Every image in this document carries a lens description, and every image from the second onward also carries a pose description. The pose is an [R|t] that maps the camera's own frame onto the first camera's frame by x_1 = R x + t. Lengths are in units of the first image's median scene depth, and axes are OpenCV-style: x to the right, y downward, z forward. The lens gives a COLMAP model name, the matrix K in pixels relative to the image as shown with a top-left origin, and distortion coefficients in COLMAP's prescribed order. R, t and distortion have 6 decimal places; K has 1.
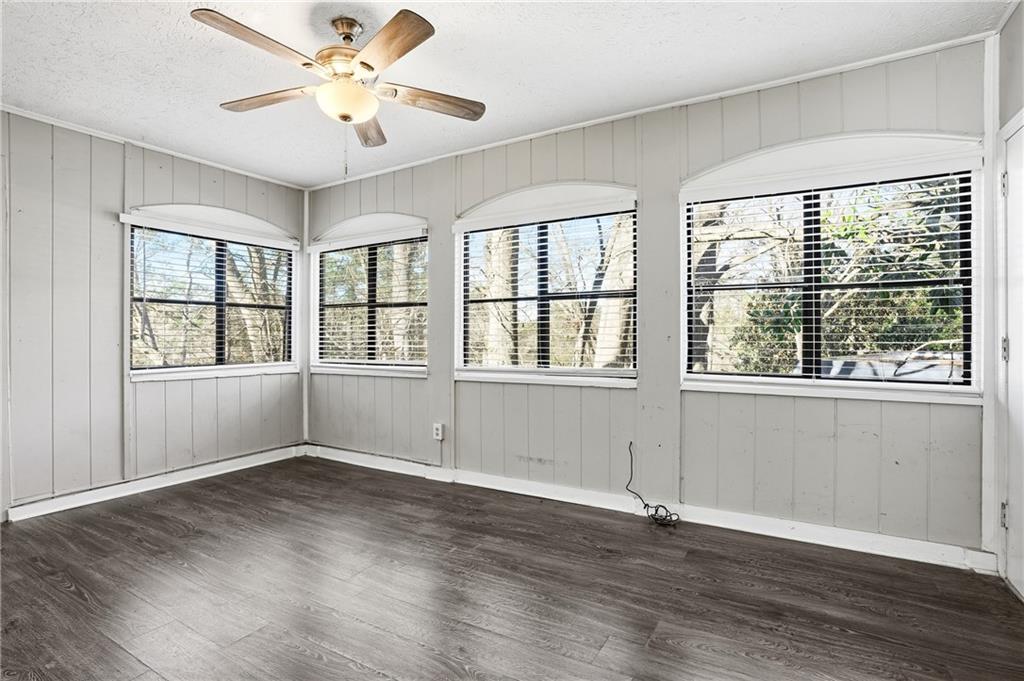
lens RADIAL K [[505.2, 0, 508.9], [0, 505.2, 340.1], [0, 0, 1]] dist [-0.078762, 0.038868]
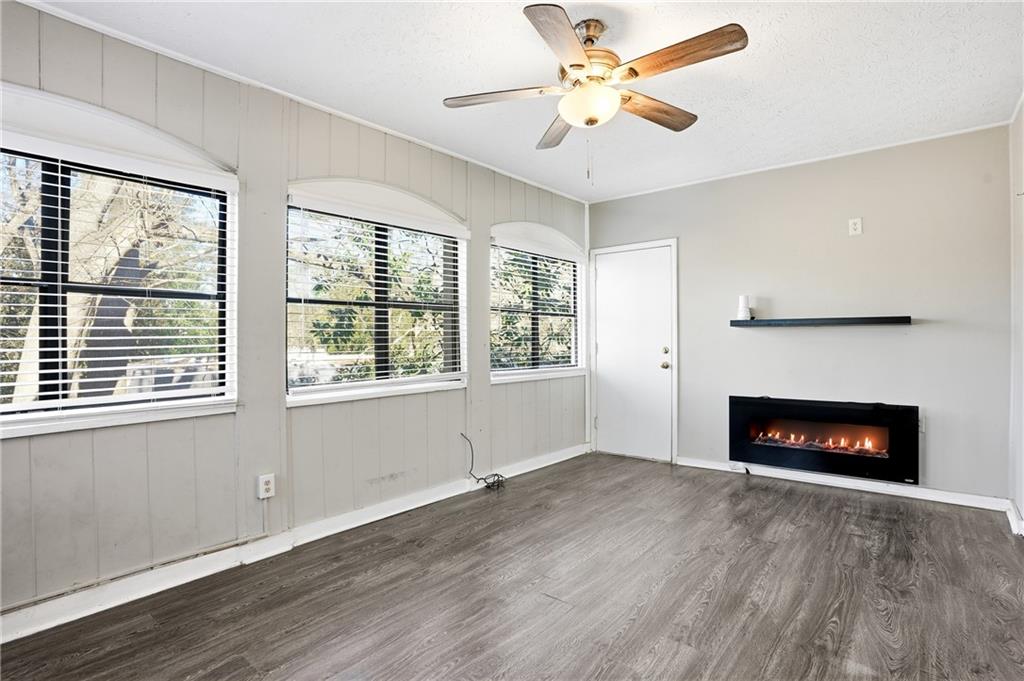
lens RADIAL K [[505.2, 0, 508.9], [0, 505.2, 340.1], [0, 0, 1]] dist [-0.078762, 0.038868]
pose [[0.172580, -0.000700, 0.984995, -0.926968], [0.013333, 0.999910, -0.001626, -0.014337], [-0.984905, 0.013413, 0.172573, 0.688754]]
